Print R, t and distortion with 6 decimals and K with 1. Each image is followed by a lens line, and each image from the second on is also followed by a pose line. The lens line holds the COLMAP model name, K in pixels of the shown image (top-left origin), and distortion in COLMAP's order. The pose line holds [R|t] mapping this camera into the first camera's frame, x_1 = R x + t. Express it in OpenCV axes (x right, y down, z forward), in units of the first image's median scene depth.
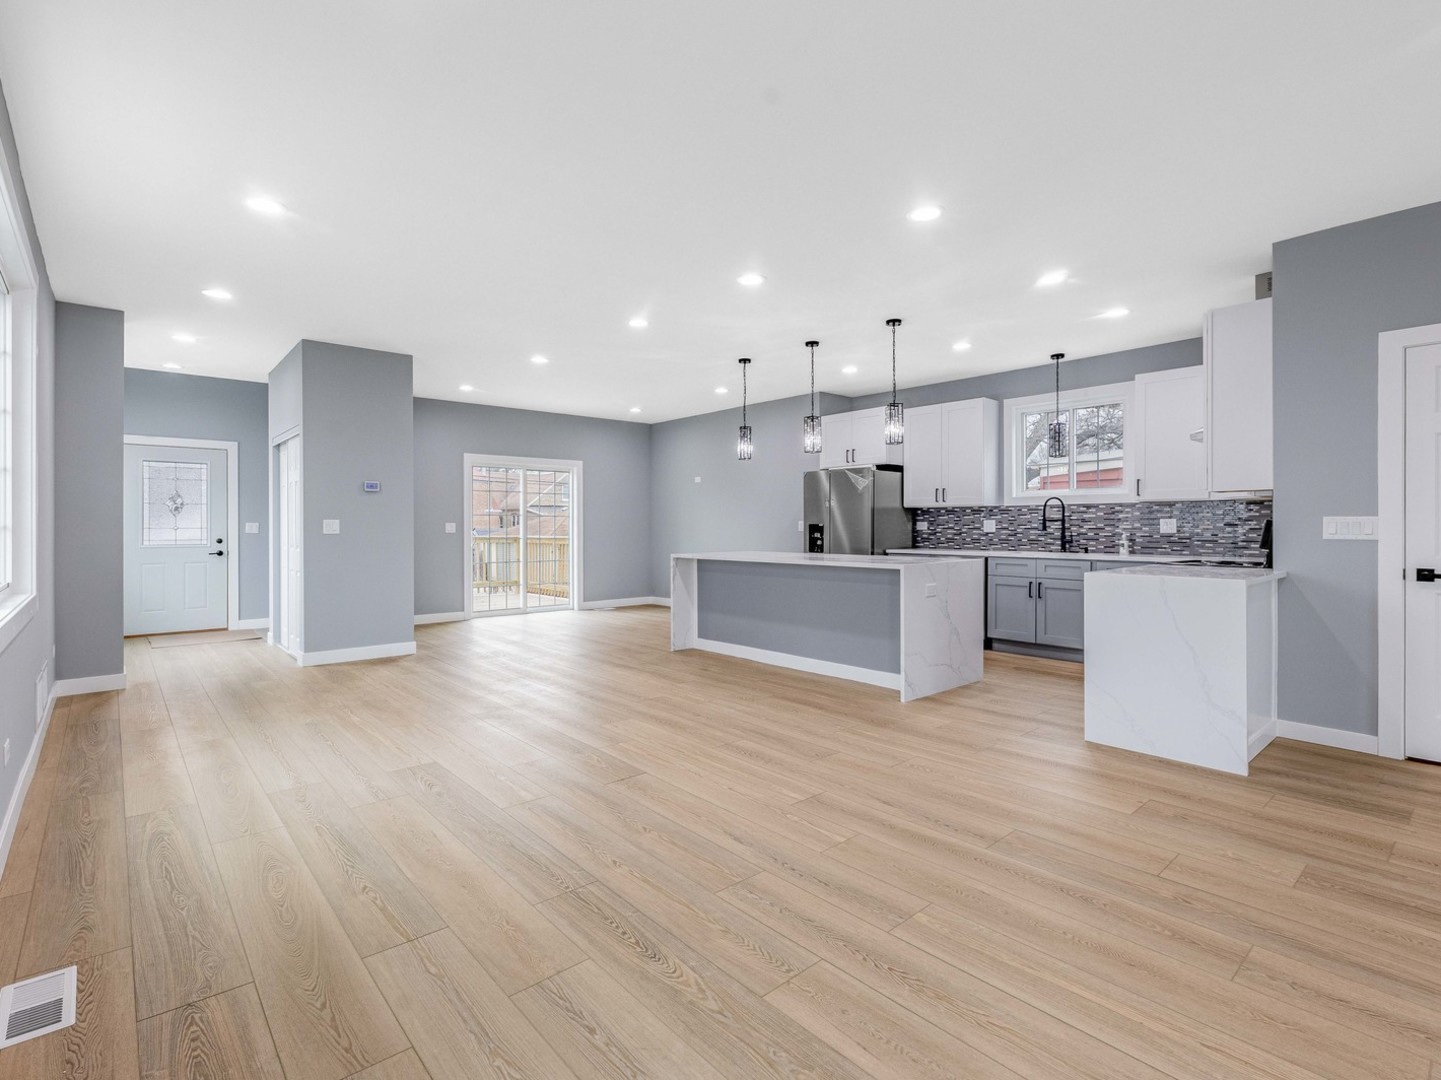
lens RADIAL K [[683.2, 0, 717.7], [0, 683.2, 532.0], [0, 0, 1]] dist [0.012200, -0.004214]
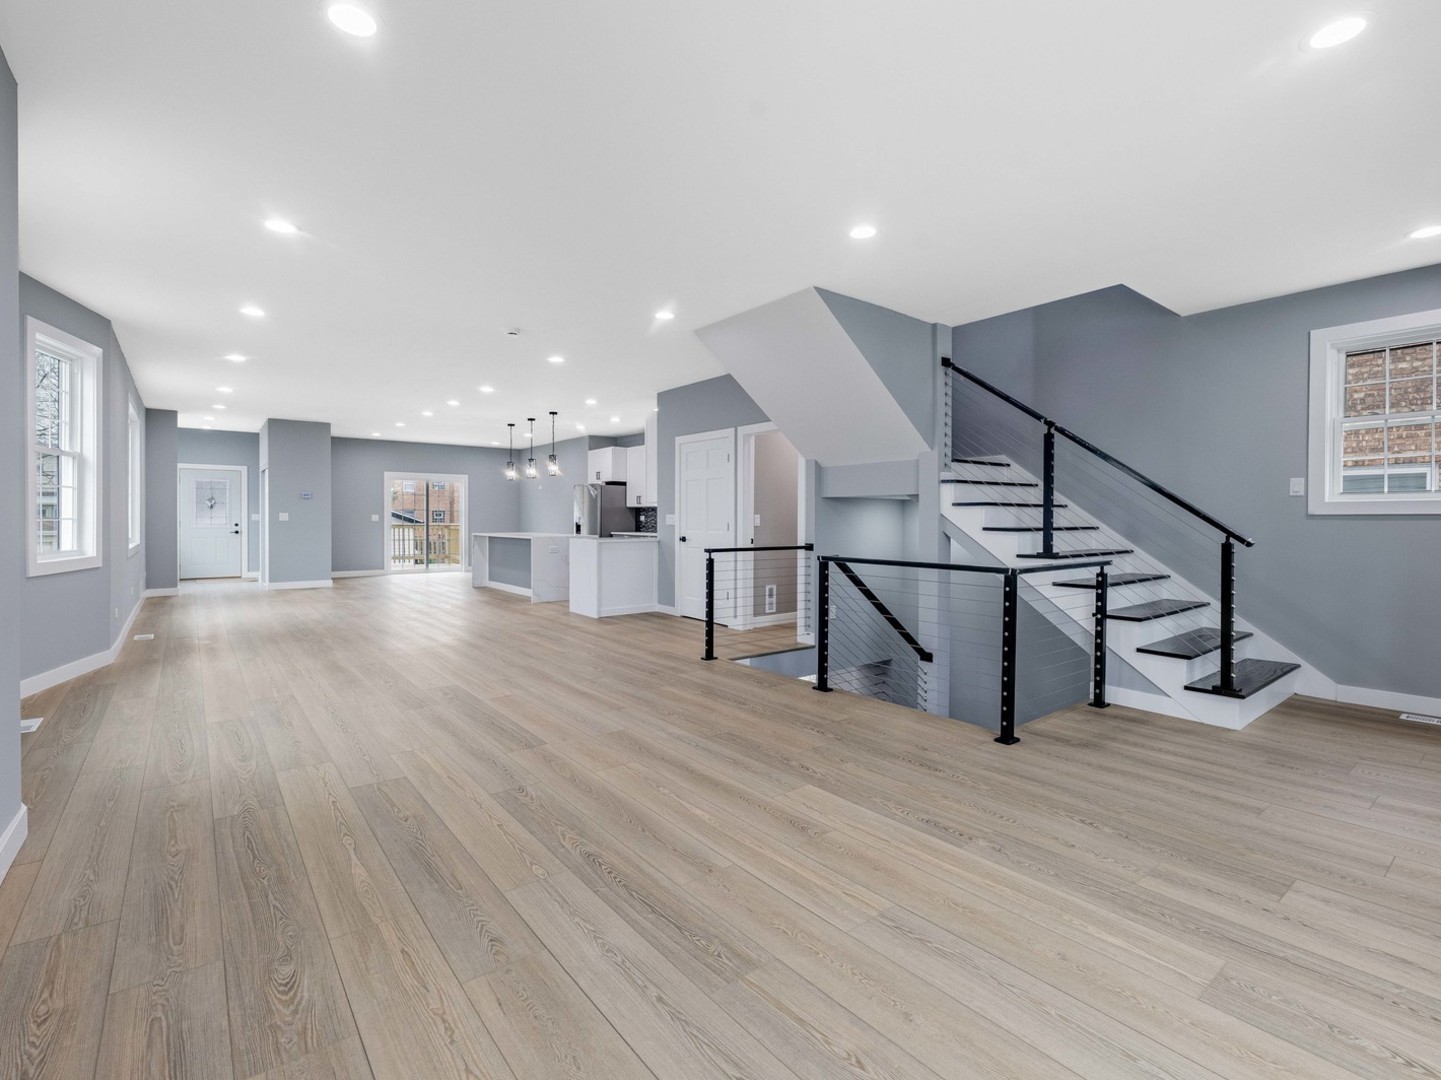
lens RADIAL K [[683.2, 0, 725.1], [0, 683.2, 536.8], [0, 0, 1]] dist [0.012200, -0.004214]
pose [[0.997800, 0.006339, -0.065998, 0.702644], [-0.005041, 0.999791, 0.019809, 0.003000], [0.066109, -0.019433, 0.997623, -0.729210]]
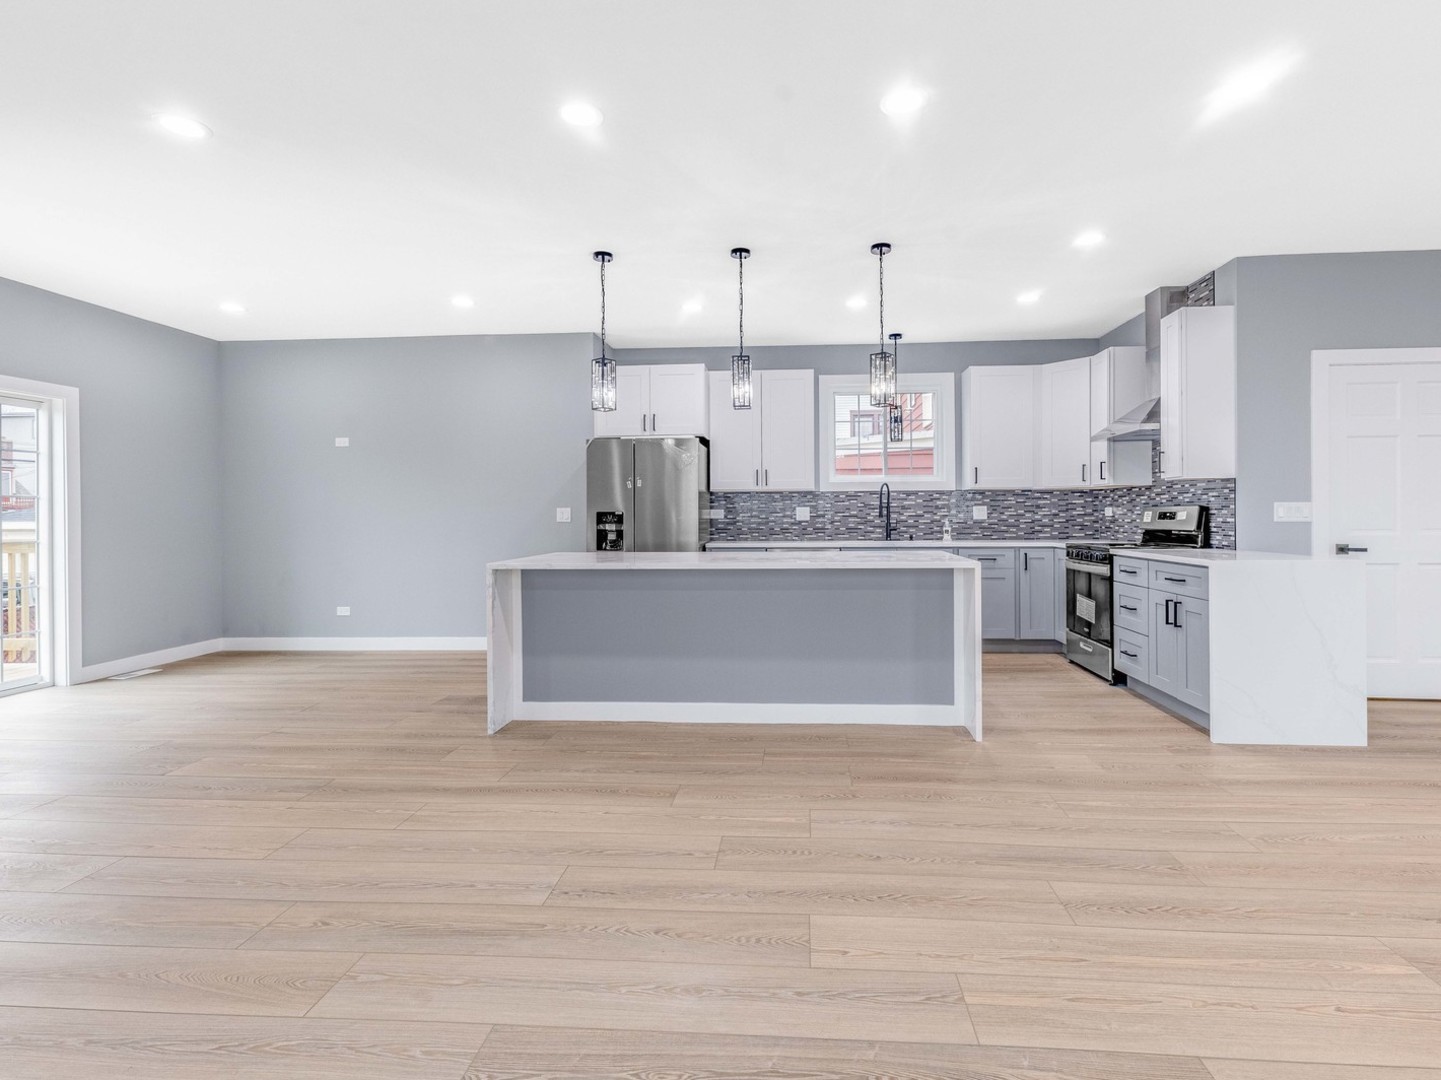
lens RADIAL K [[683.2, 0, 733.4], [0, 683.2, 522.0], [0, 0, 1]] dist [0.012200, -0.004214]
pose [[0.709967, -0.010434, 0.704158, -0.322716], [0.011166, 0.999931, 0.003558, -0.002017], [-0.704147, 0.005336, 0.710034, 0.453424]]
